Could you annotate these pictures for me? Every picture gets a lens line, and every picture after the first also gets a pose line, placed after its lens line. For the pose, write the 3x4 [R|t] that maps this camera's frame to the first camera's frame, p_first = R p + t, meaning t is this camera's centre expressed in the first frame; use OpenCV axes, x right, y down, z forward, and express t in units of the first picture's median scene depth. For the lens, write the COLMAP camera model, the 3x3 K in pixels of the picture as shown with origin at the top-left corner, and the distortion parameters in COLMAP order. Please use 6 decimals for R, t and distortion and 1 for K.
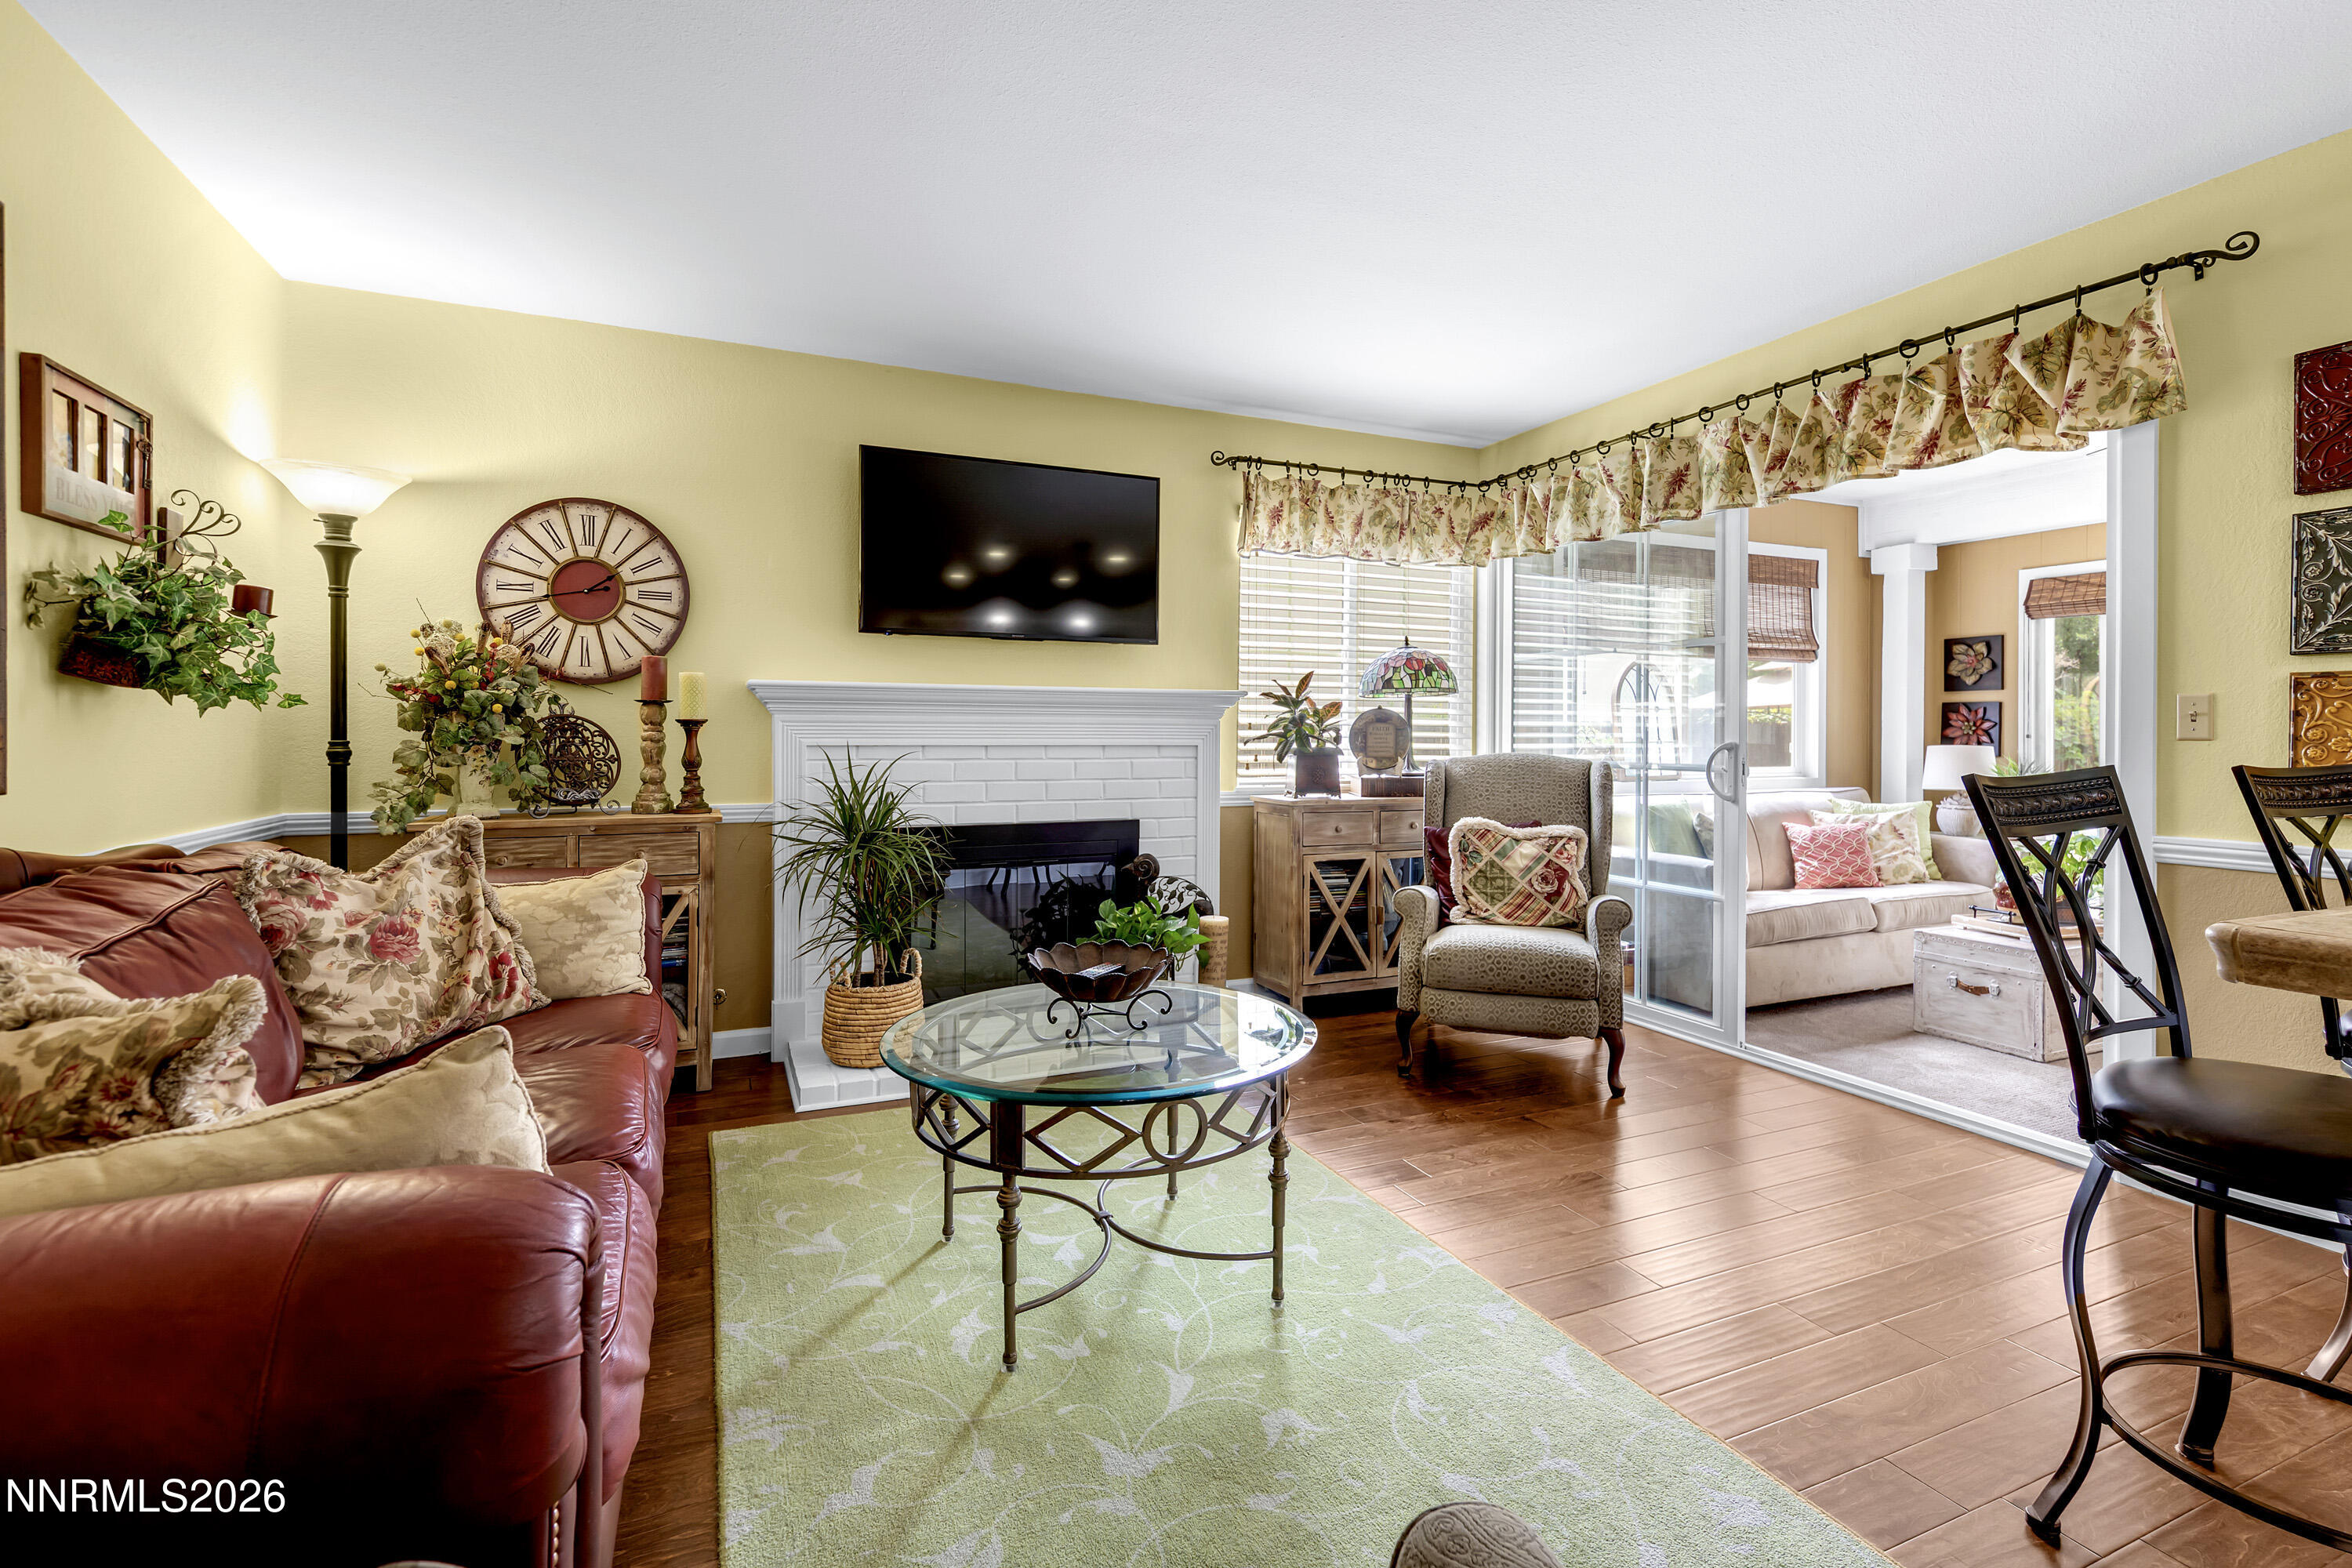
lens RADIAL K [[1025.6, 0, 1151.3], [0, 1025.6, 732.8], [0, 0, 1]] dist [-0.002695, 0.000062]
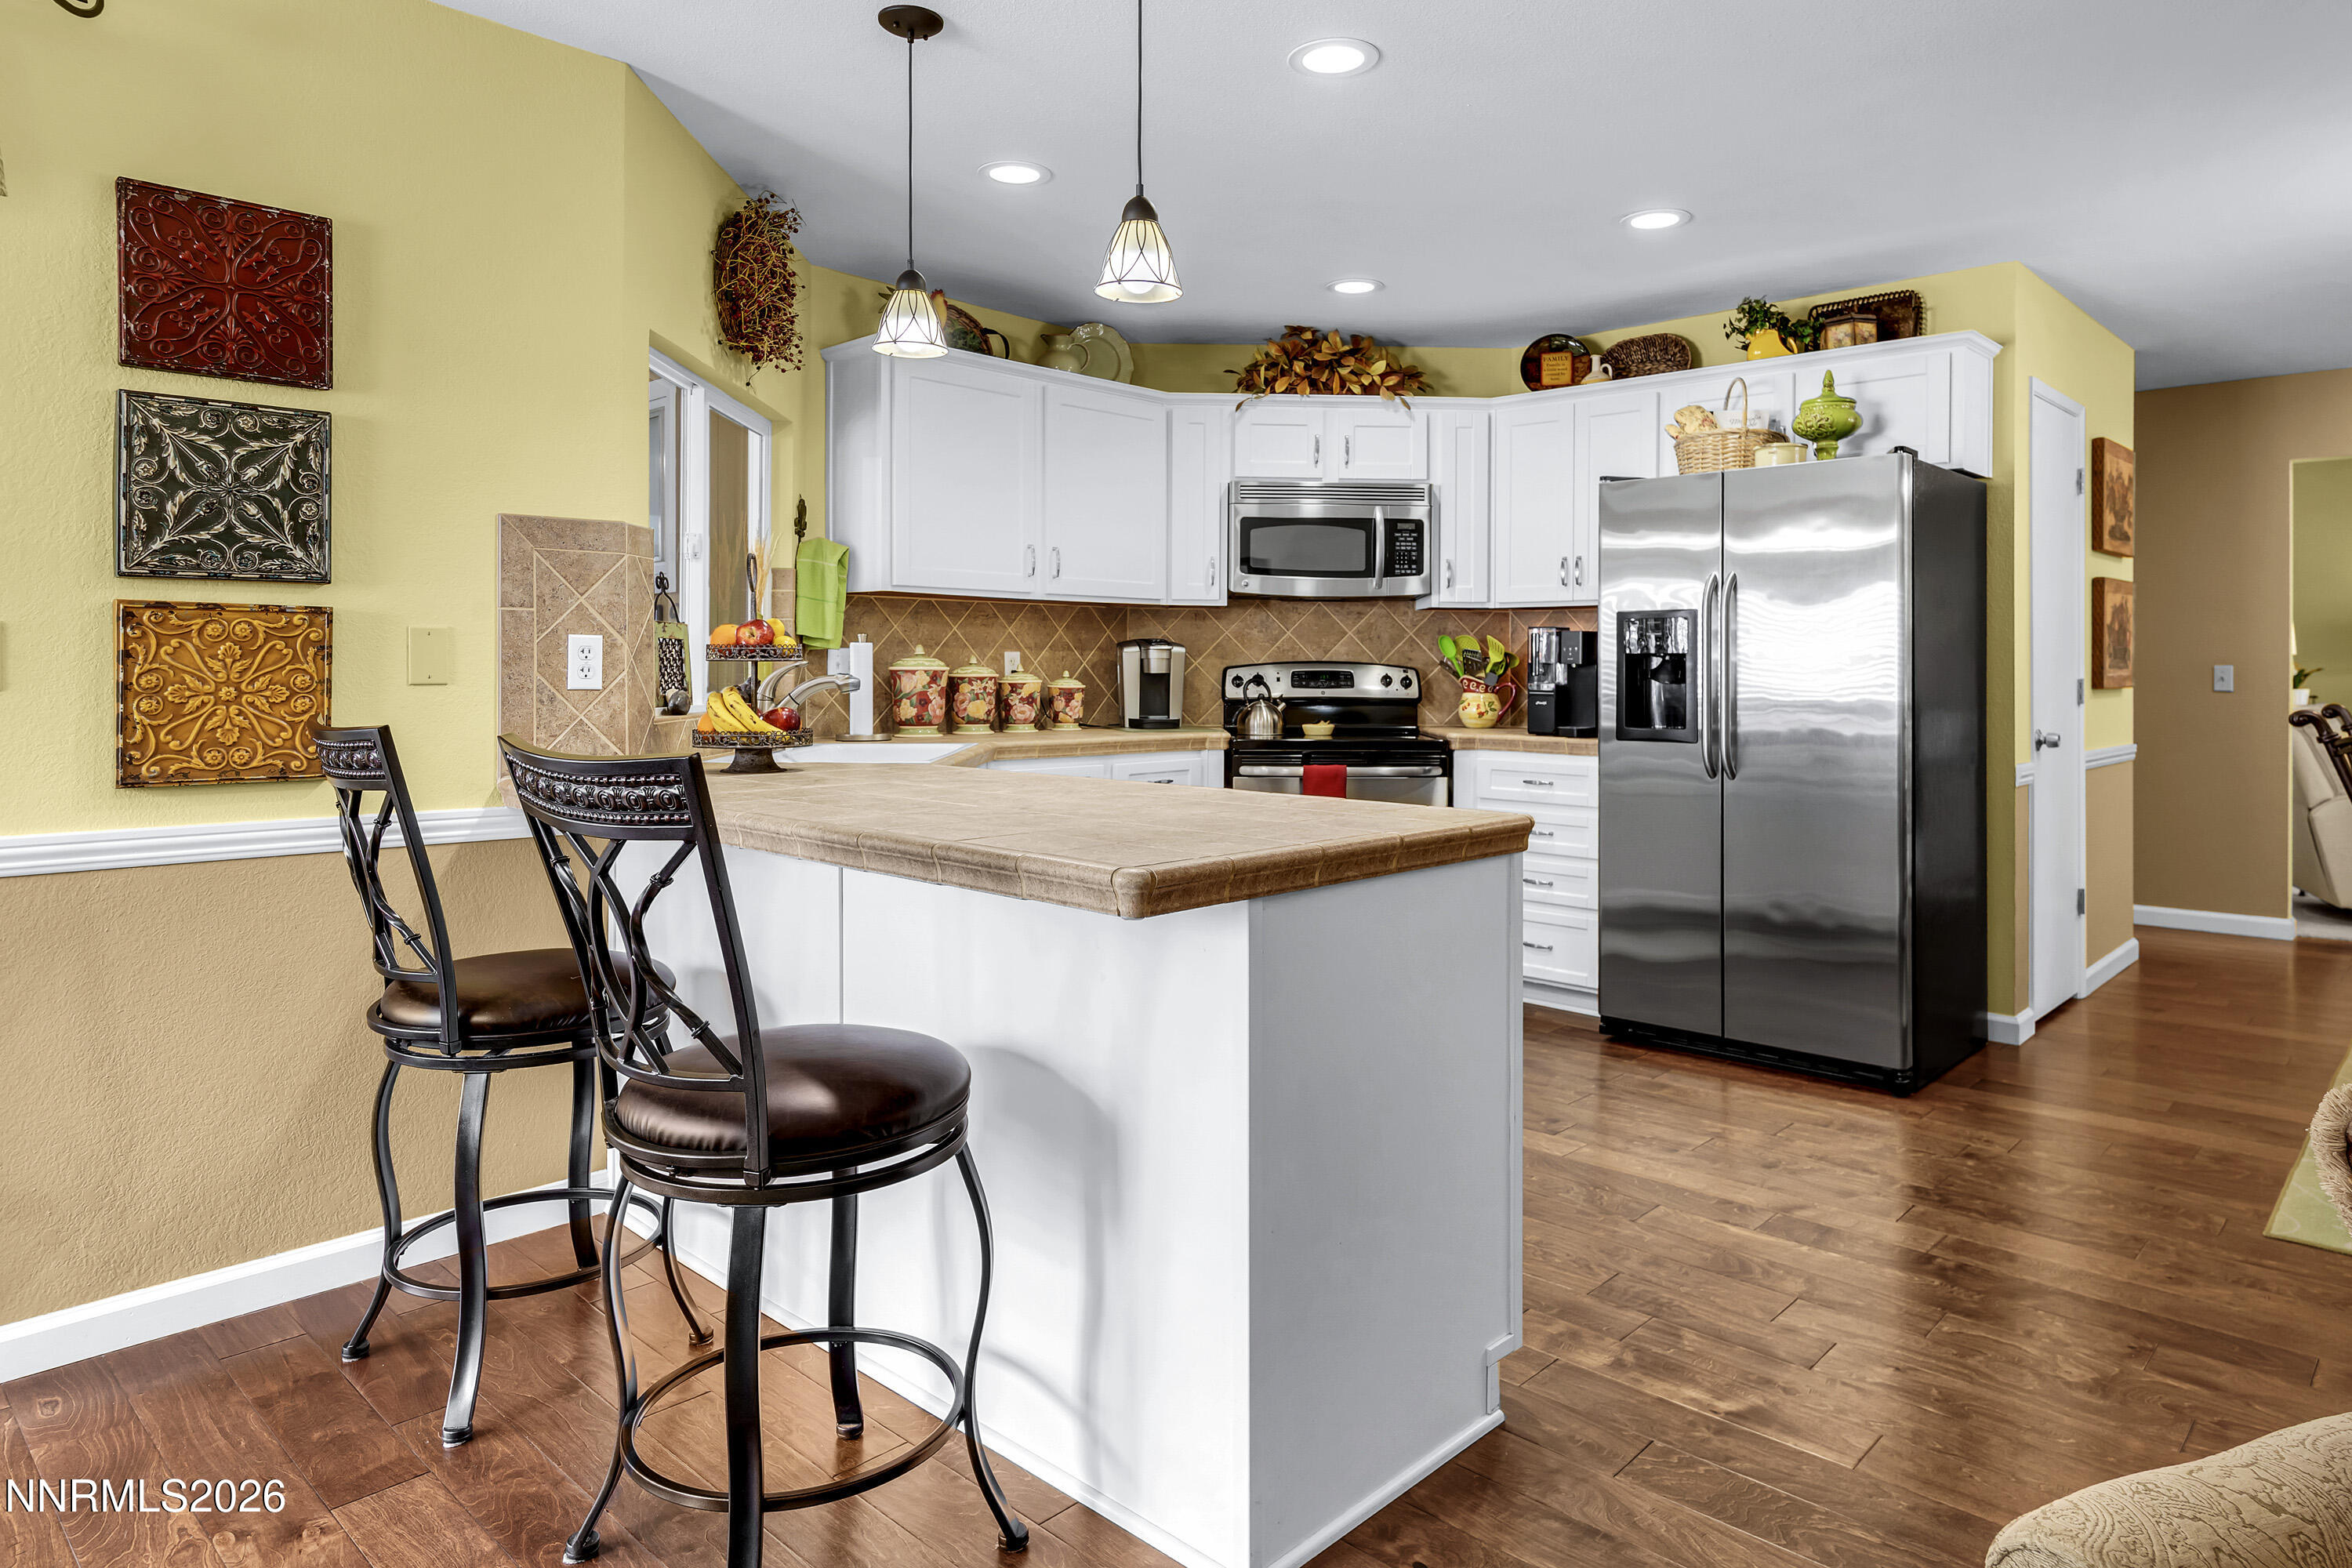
lens RADIAL K [[1472.5, 0, 1164.3], [0, 1472.5, 673.0], [0, 0, 1]] dist [-0.009234, 0.004798]
pose [[-0.402456, -0.010376, 0.915381, -0.130205], [-0.004784, 0.999946, 0.009231, -0.012881], [-0.915427, -0.000664, -0.402484, 0.517131]]
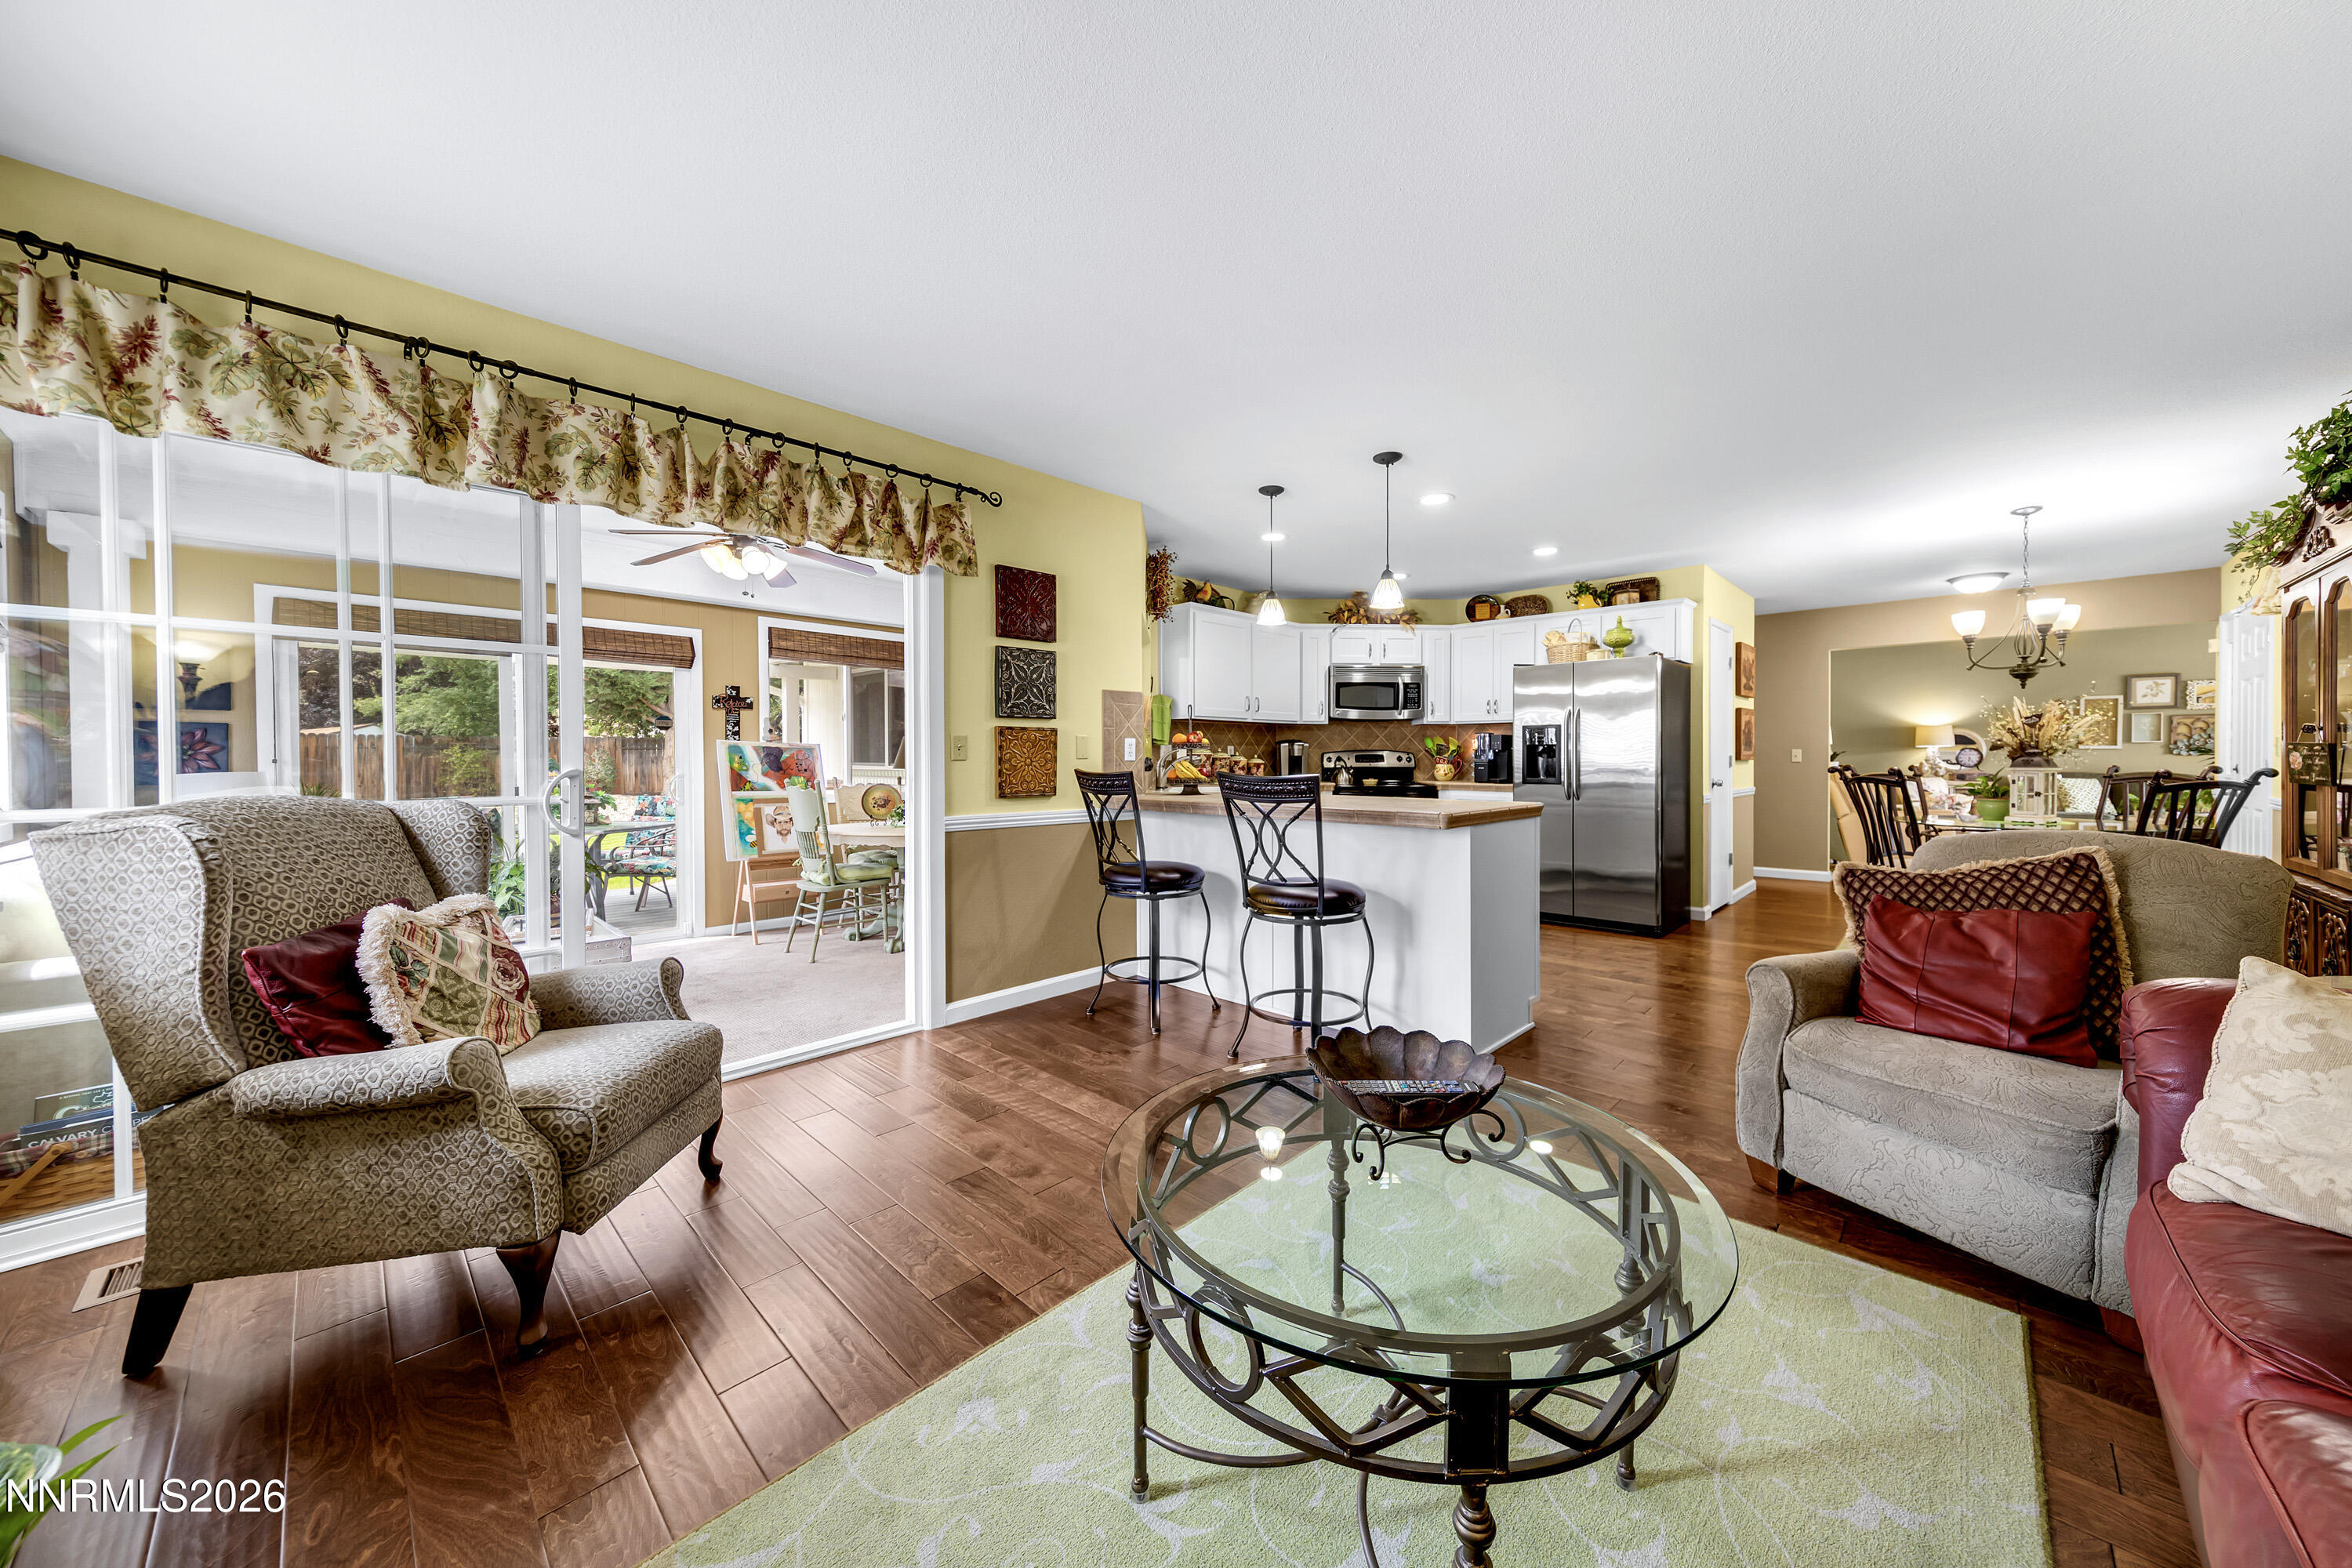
lens RADIAL K [[828.3, 0, 1194.6], [0, 828.3, 770.3], [0, 0, 1]] dist [-0.000198, -0.000019]
pose [[-0.403131, -0.018397, 0.914957, -0.352382], [0.001895, 0.999779, 0.020937, -0.003851], [-0.915140, 0.010174, -0.403007, 0.918567]]
